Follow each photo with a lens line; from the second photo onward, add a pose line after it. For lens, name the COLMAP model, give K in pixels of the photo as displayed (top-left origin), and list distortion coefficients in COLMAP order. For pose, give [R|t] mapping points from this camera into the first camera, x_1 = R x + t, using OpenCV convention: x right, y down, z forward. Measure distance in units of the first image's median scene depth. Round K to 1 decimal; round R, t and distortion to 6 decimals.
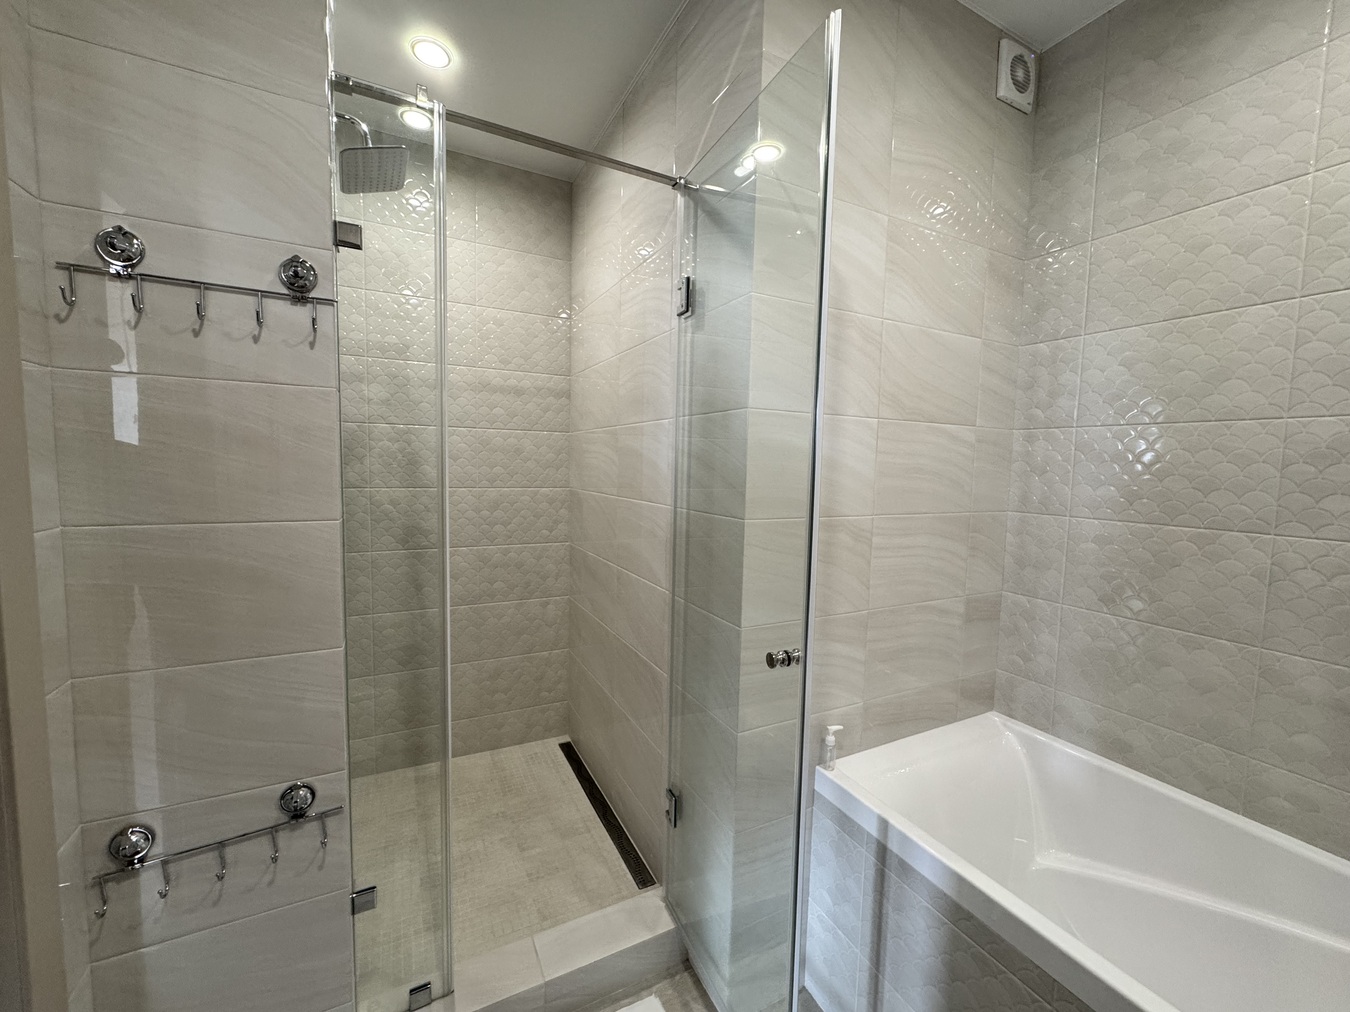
lens RADIAL K [[538.7, 0, 676.5], [0, 538.7, 509.2], [0, 0, 1]] dist [-0.003509, 0.000881]
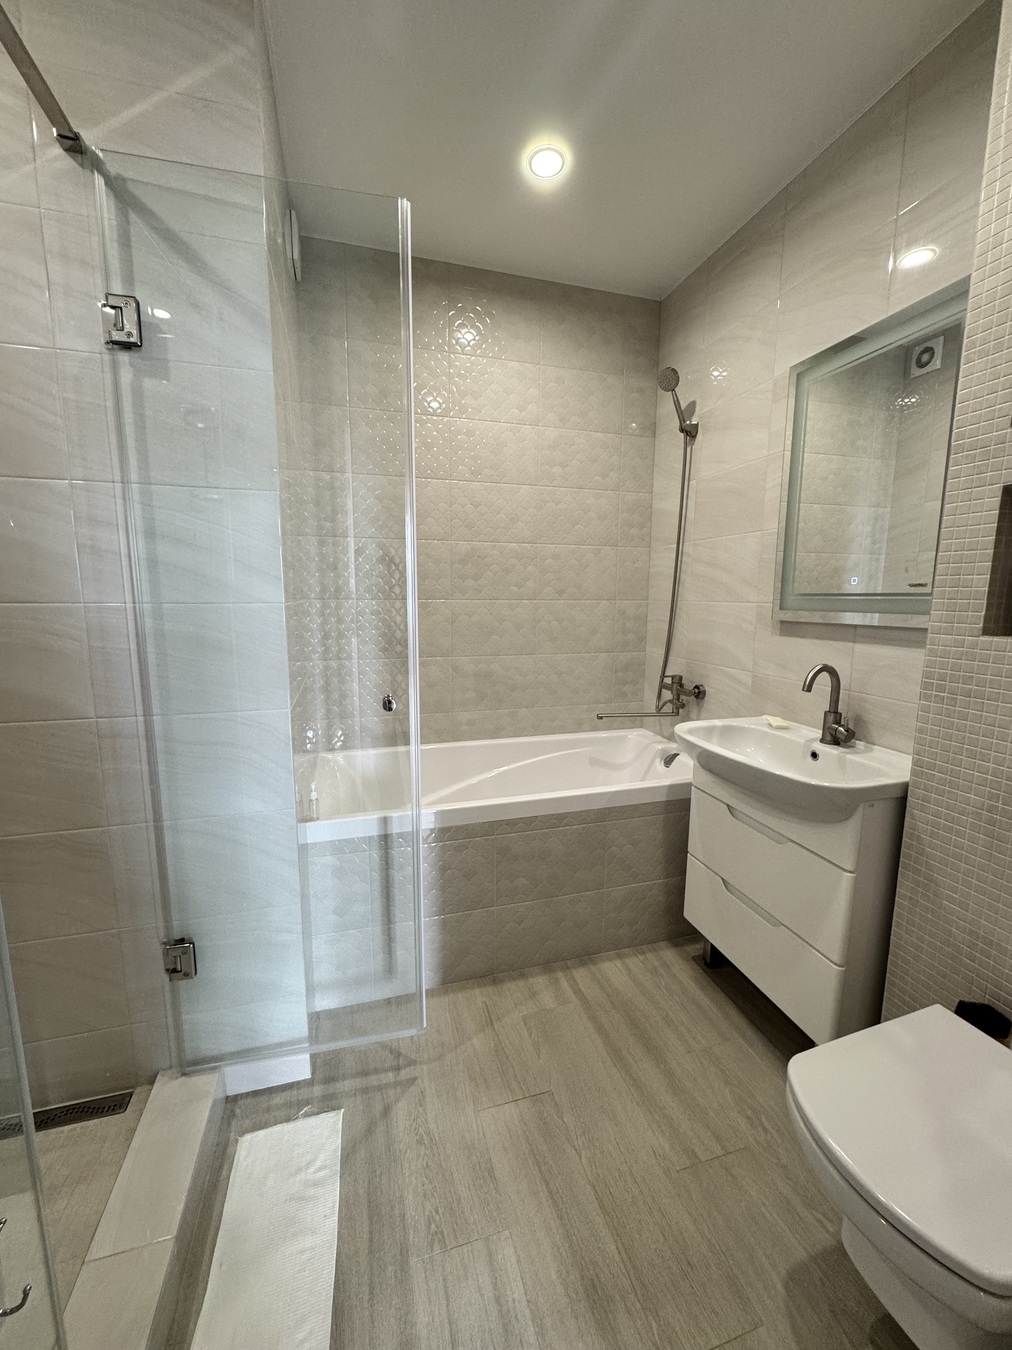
lens RADIAL K [[538.7, 0, 506.4], [0, 538.7, 674.9], [0, 0, 1]] dist [-0.003509, 0.000881]
pose [[0.186110, -0.169294, 0.967834, -0.697322], [0.076797, 0.984537, 0.157448, 0.019147], [-0.979523, 0.045024, 0.196233, 0.336763]]
